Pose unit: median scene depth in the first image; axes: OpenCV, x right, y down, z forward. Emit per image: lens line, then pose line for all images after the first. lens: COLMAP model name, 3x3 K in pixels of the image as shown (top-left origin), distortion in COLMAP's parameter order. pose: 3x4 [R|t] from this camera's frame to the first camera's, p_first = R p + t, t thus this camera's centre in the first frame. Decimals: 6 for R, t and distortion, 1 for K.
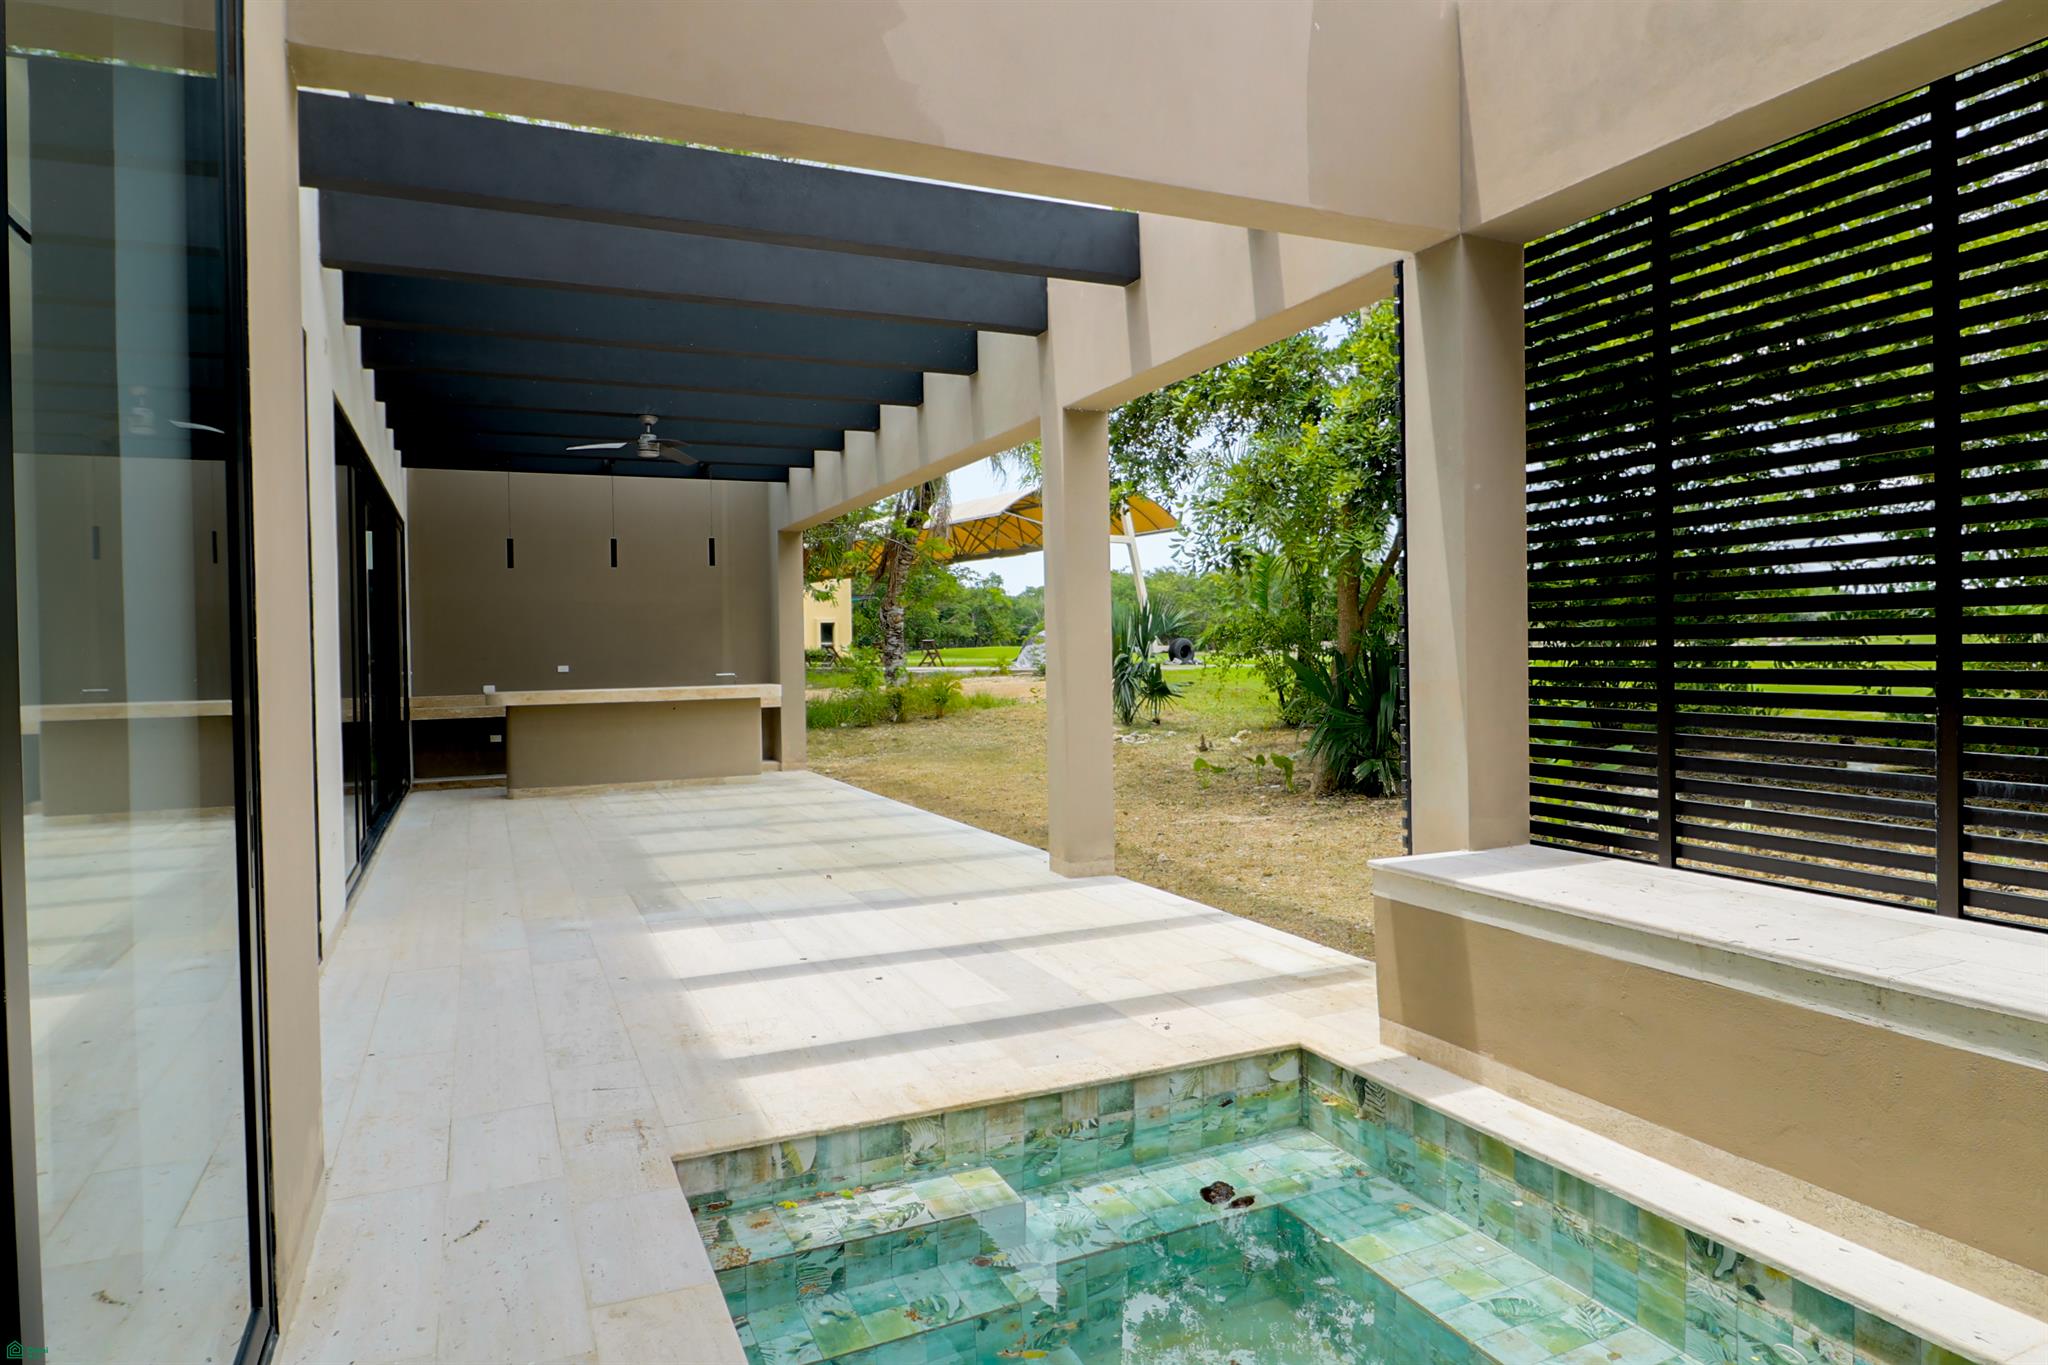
lens RADIAL K [[1215.1, 0, 1031.9], [0, 1215.1, 665.3], [0, 0, 1]] dist [0.004570, -0.013964]
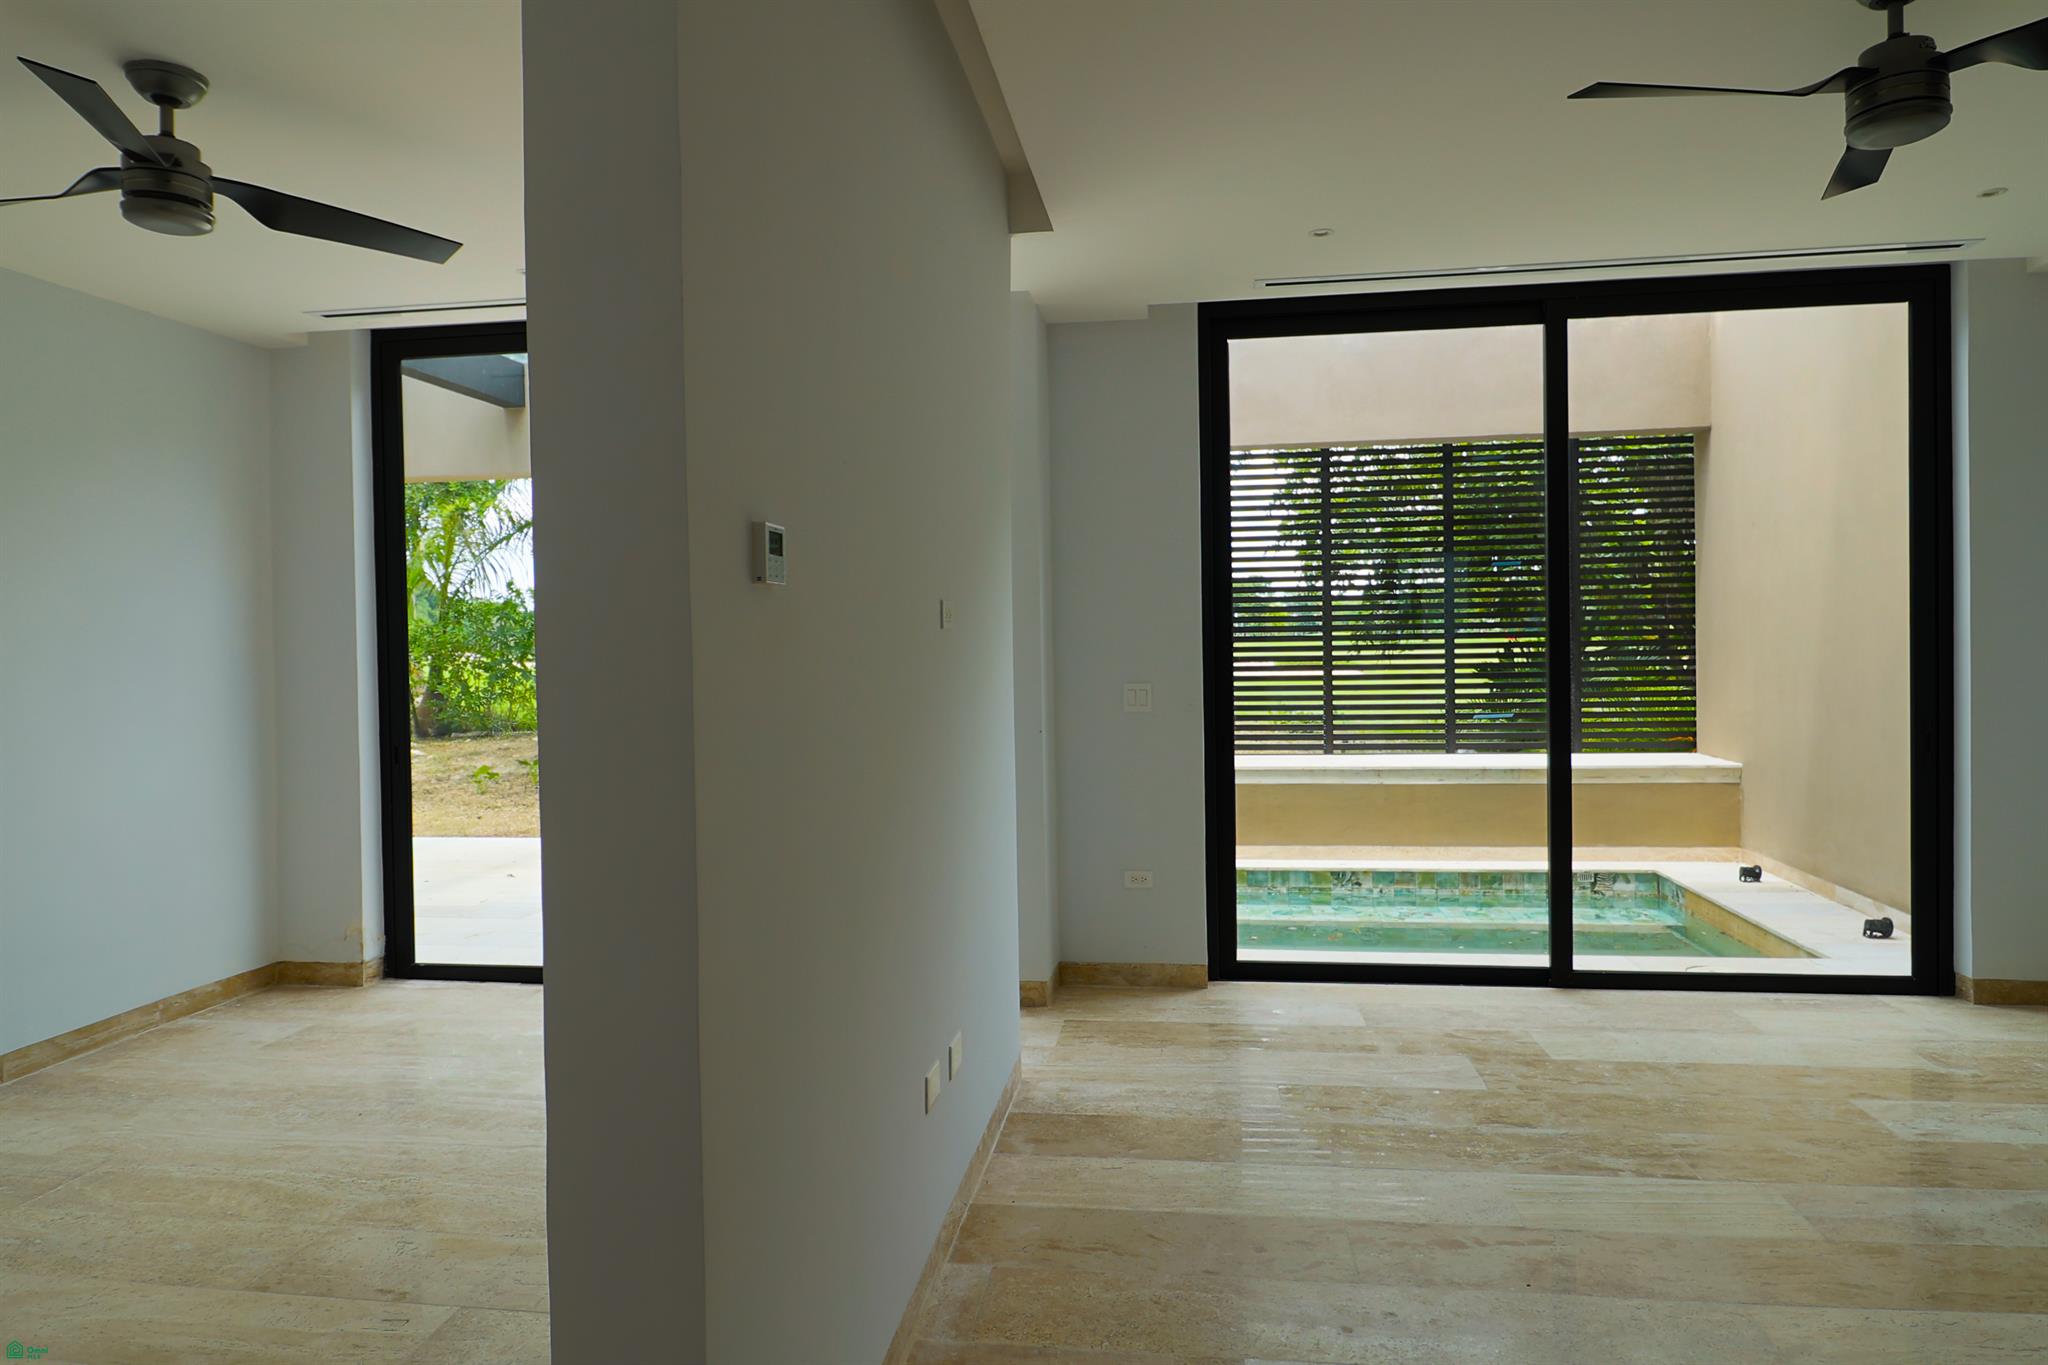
lens RADIAL K [[1215.1, 0, 1031.9], [0, 1215.1, 665.3], [0, 0, 1]] dist [0.004570, -0.013964]
pose [[0.534899, -0.007081, 0.844886, -1.604454], [0.017582, 0.999842, -0.002751, 0.000949], [-0.844733, 0.016327, 0.534939, 0.081192]]
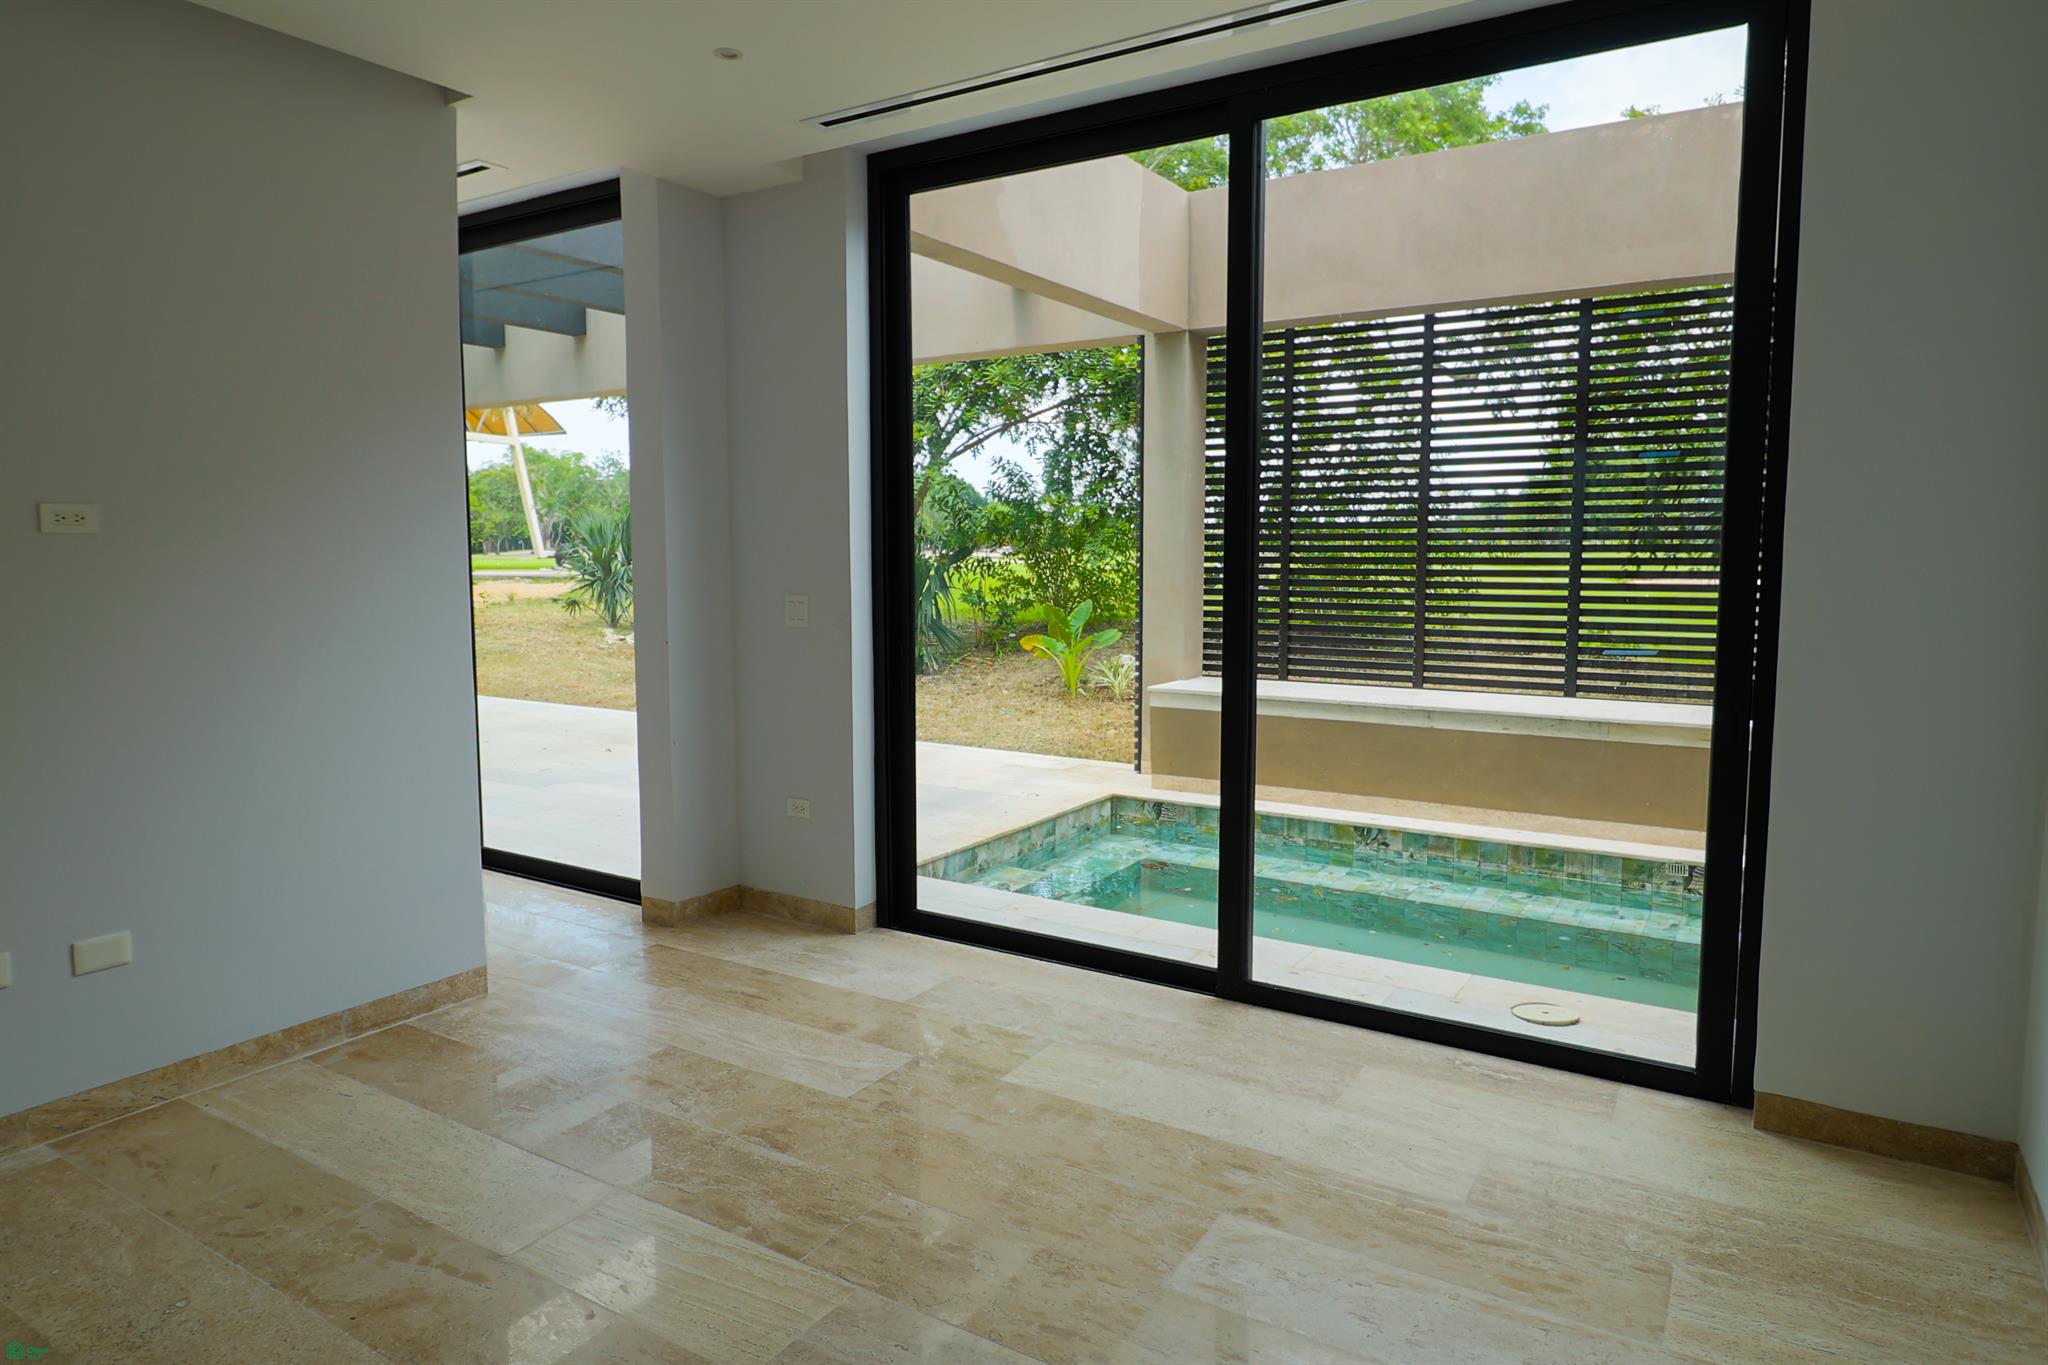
lens RADIAL K [[1215.1, 0, 1031.9], [0, 1215.1, 665.3], [0, 0, 1]] dist [0.004570, -0.013964]
pose [[0.832723, -0.035358, 0.552560, -0.929160], [-0.007525, 0.997144, 0.075147, -0.003033], [-0.553639, -0.066735, 0.830079, -0.413182]]
